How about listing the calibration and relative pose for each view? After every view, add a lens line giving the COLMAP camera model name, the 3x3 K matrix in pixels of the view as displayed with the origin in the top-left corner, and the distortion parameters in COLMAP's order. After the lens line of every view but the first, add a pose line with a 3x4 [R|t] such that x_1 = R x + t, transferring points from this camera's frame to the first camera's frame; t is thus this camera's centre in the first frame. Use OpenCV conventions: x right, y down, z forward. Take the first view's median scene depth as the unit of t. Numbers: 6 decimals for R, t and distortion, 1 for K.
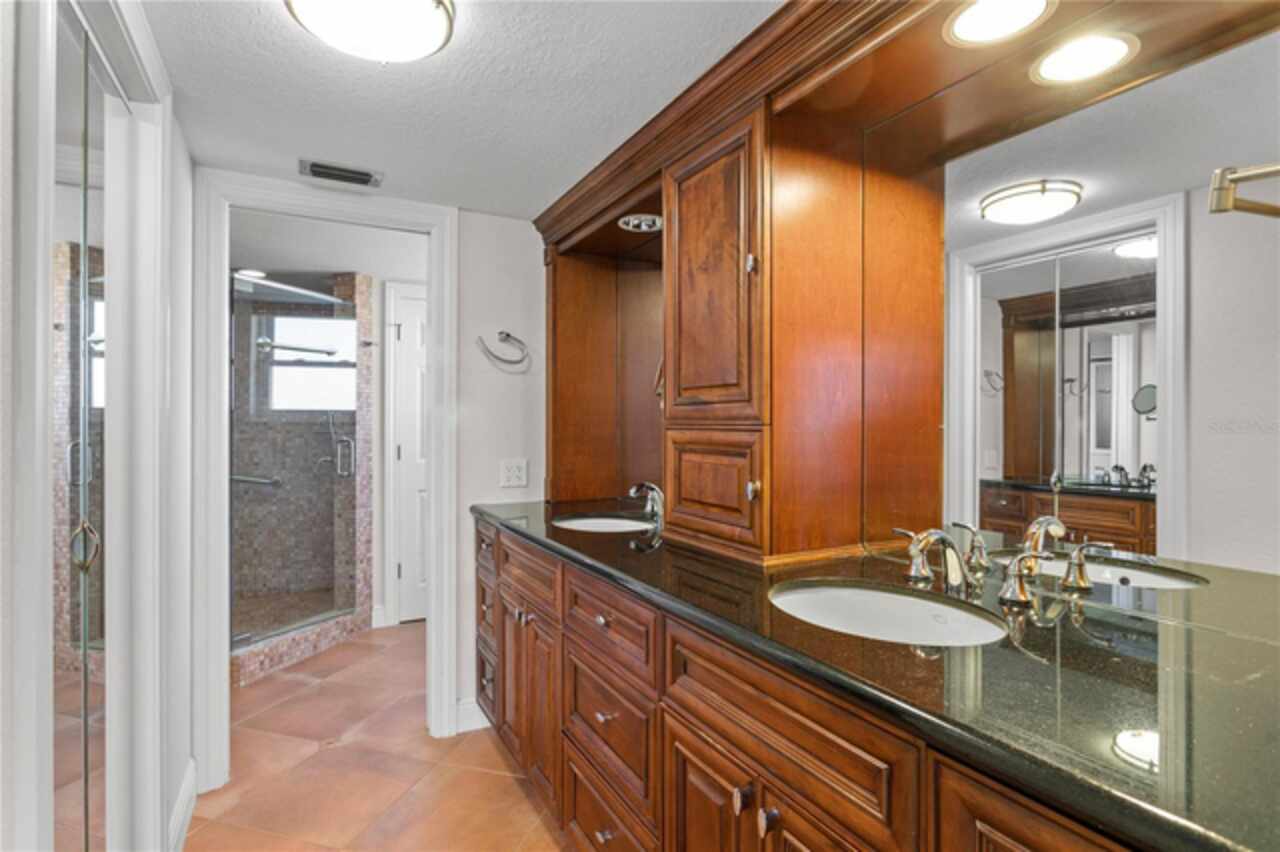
lens RADIAL K [[648.5, 0, 634.7], [0, 648.5, 425.4], [0, 0, 1]] dist [-0.005799, -0.000425]
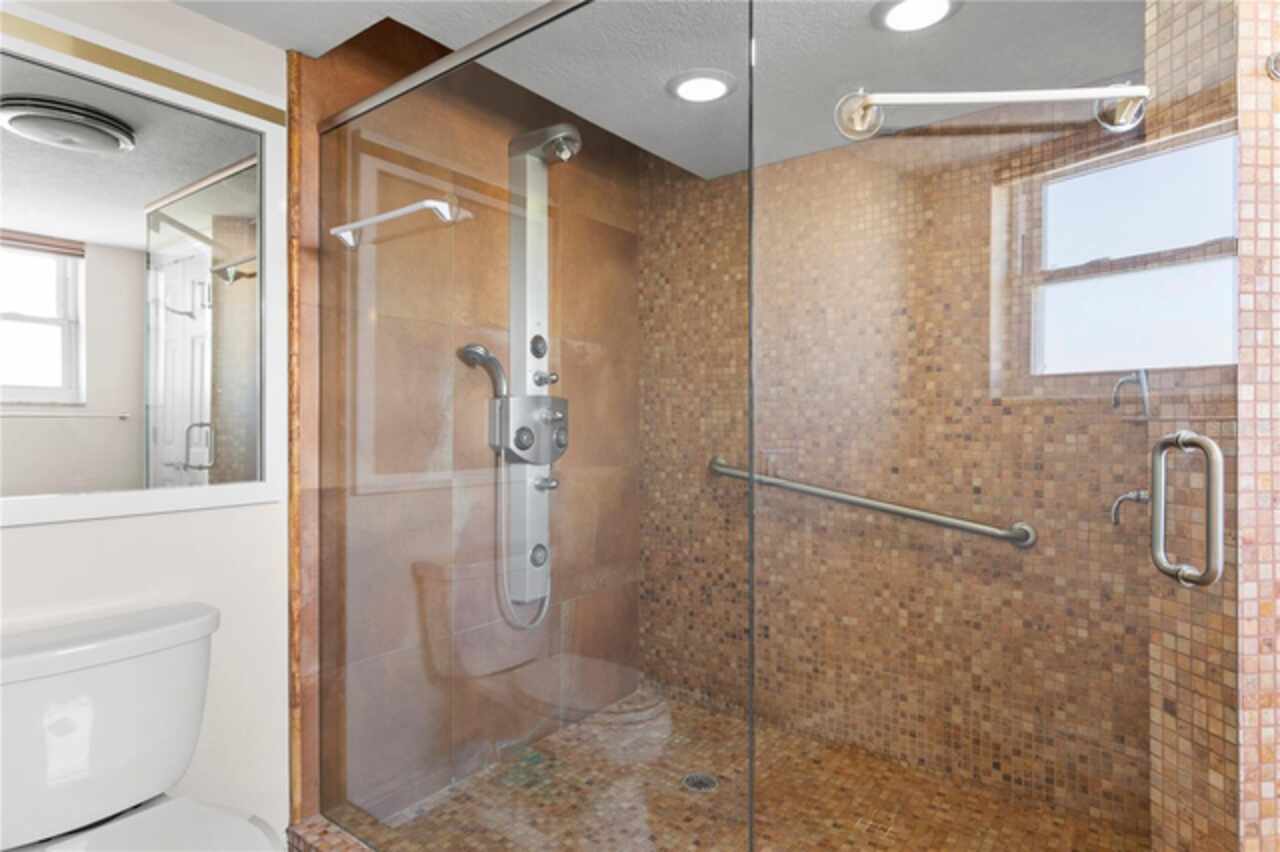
lens RADIAL K [[701.9, 0, 634.5], [0, 701.9, 426.9], [0, 0, 1]] dist [0.008323, 0.000144]
pose [[0.422864, 0.000712, -0.906193, -0.238633], [0.000740, 0.999999, 0.001131, 0.014281], [0.906193, -0.001149, 0.422864, 0.570427]]
